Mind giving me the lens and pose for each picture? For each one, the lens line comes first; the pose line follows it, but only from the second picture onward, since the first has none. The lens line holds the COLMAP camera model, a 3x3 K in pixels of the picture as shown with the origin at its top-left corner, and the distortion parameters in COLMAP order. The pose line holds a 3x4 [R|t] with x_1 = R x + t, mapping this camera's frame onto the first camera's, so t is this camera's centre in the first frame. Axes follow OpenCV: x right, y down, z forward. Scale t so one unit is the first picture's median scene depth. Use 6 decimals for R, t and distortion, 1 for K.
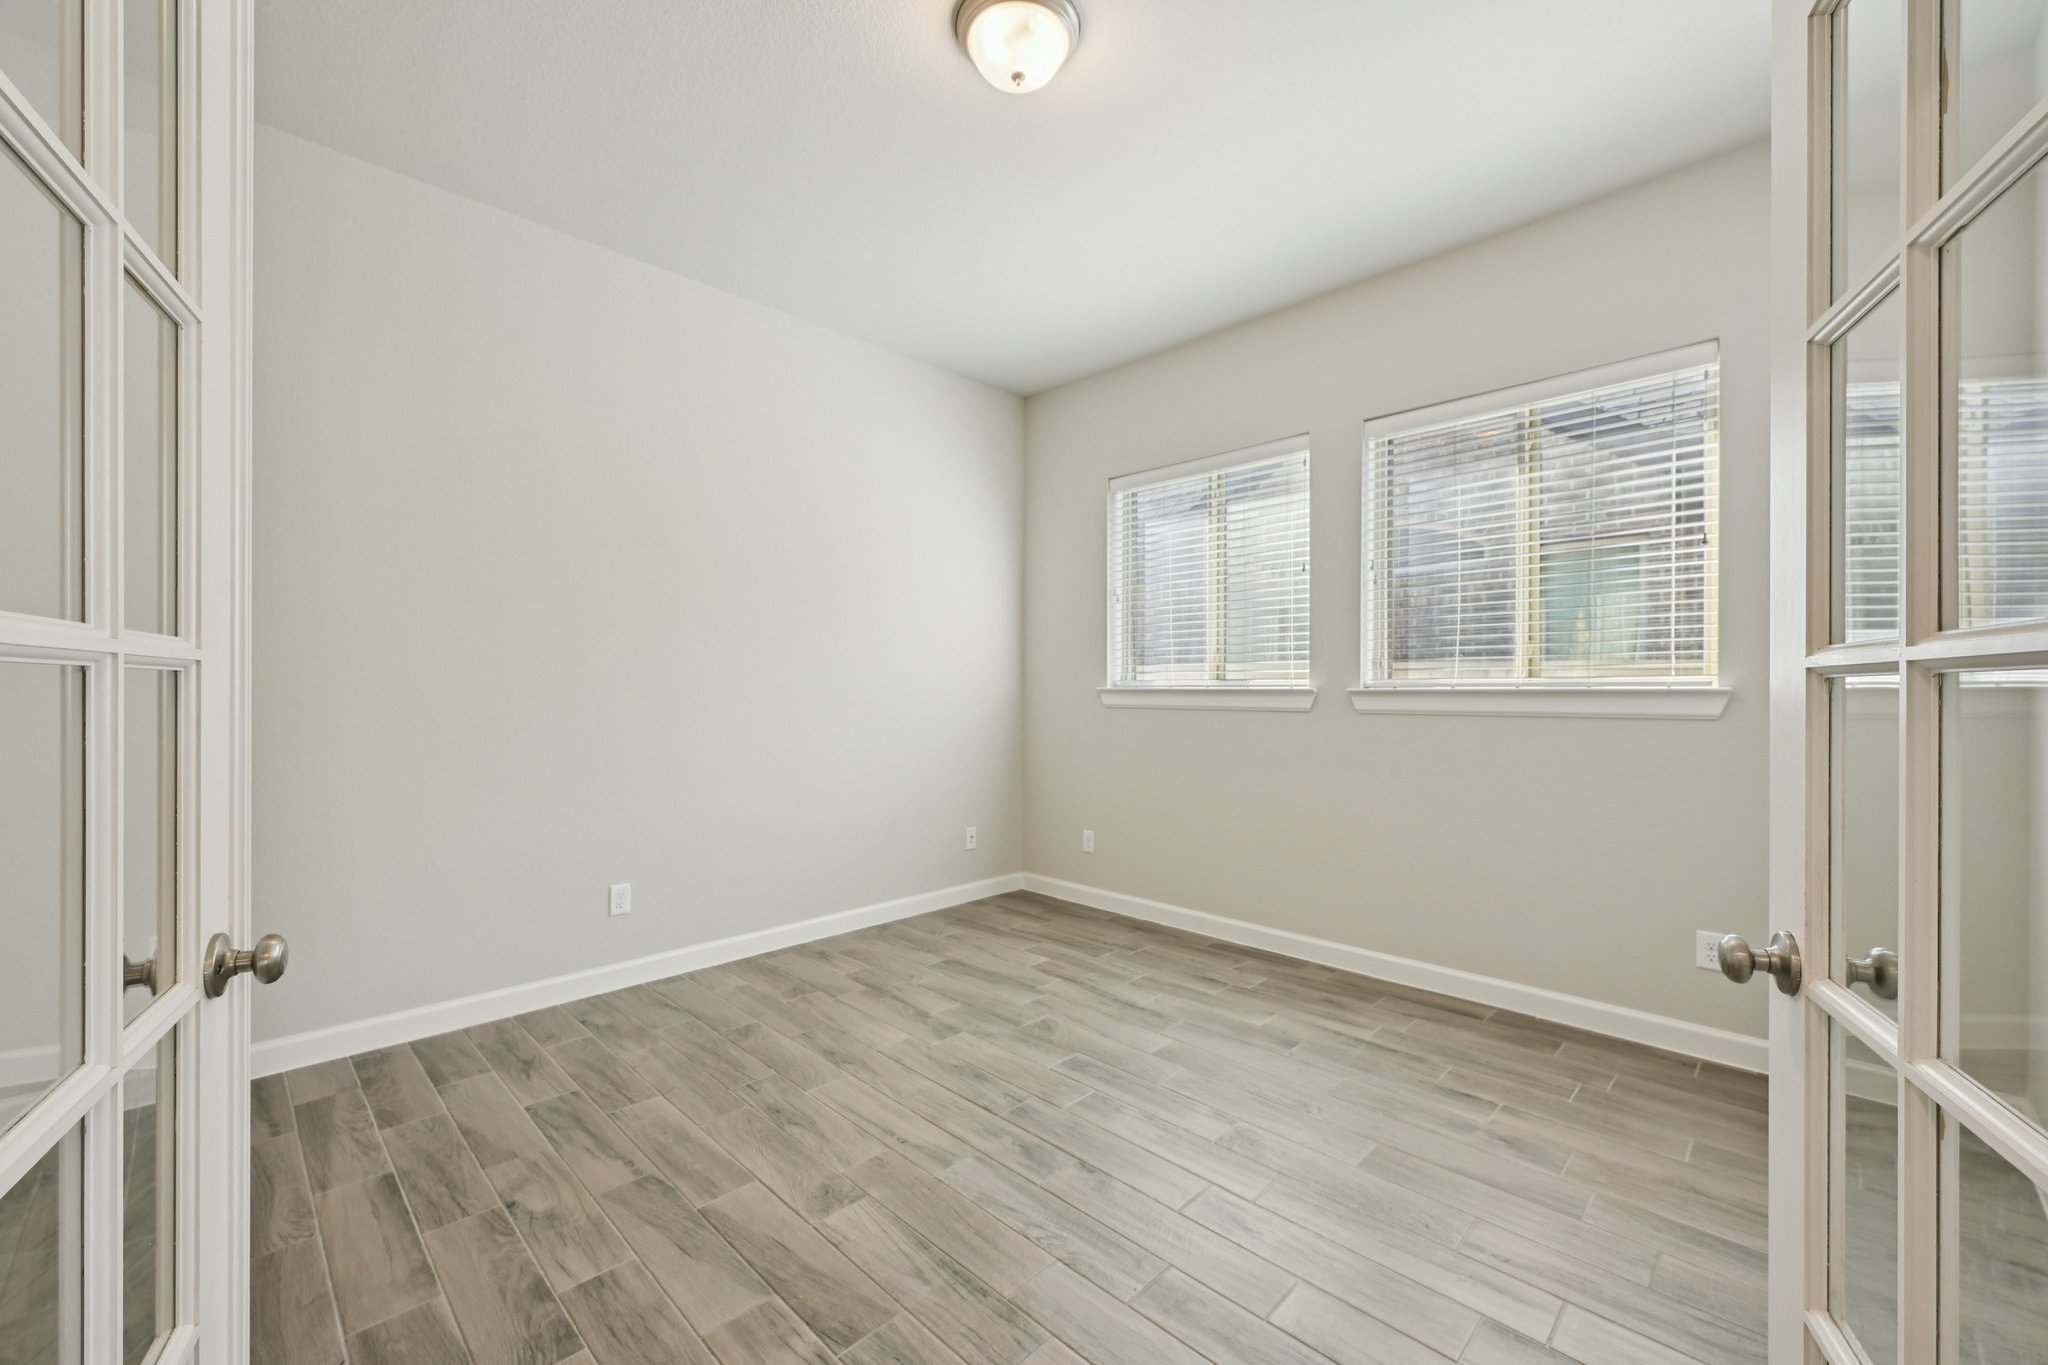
lens RADIAL K [[817.5, 0, 1029.6], [0, 817.5, 691.2], [0, 0, 1]] dist [-0.000747, -0.000091]
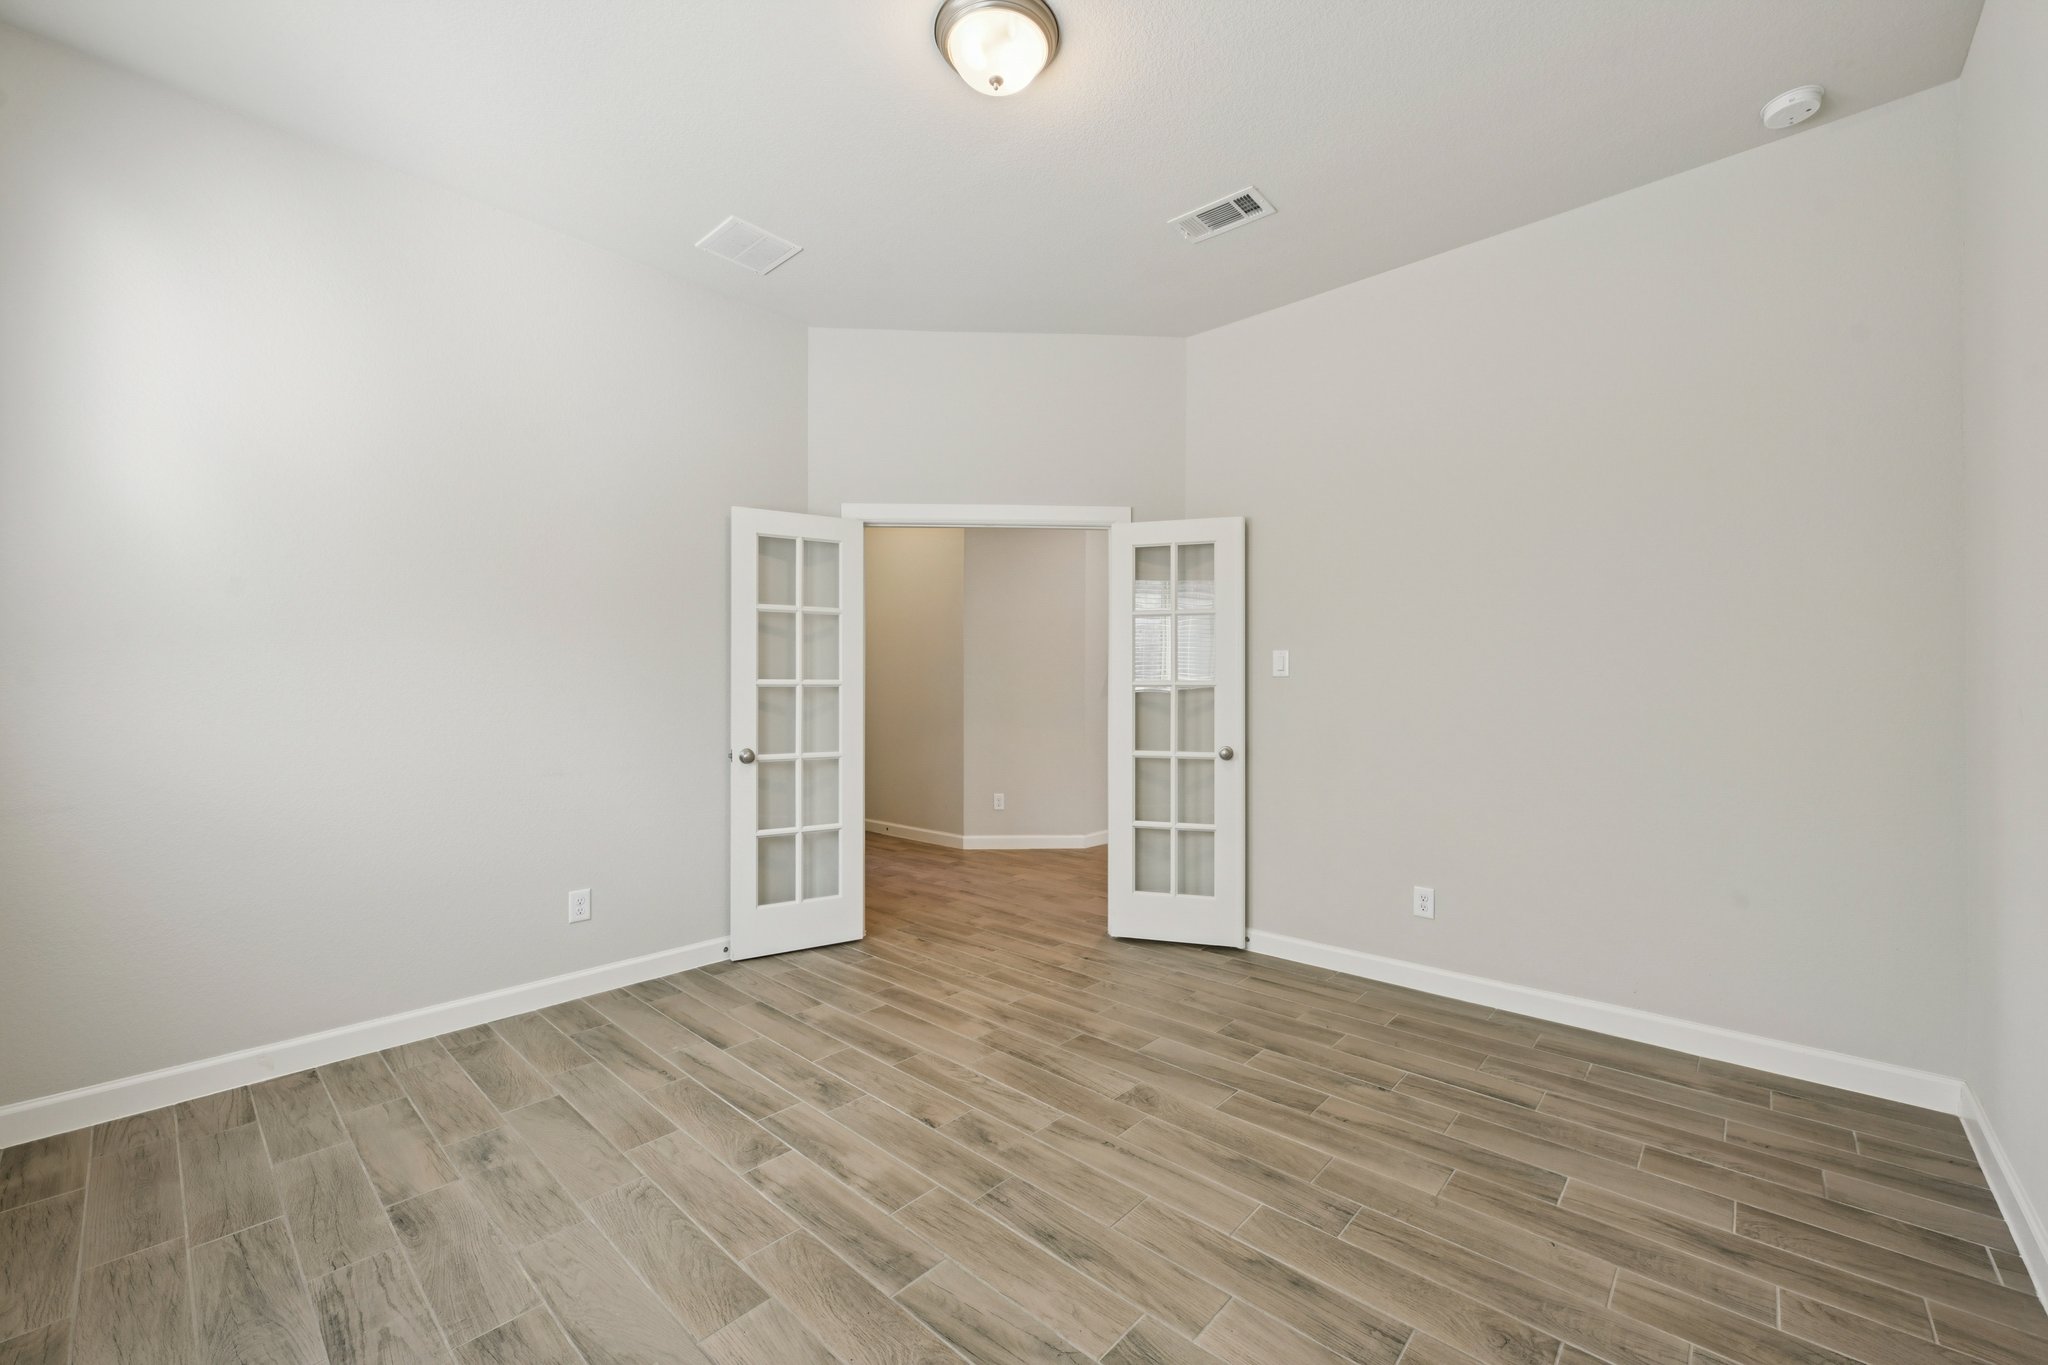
lens RADIAL K [[817.5, 0, 1029.6], [0, 817.5, 691.2], [0, 0, 1]] dist [-0.000747, -0.000091]
pose [[-0.999237, -0.004806, -0.038757, -0.018459], [-0.005098, 0.999959, 0.007452, -0.007670], [0.038720, 0.007644, -0.999221, 1.968639]]
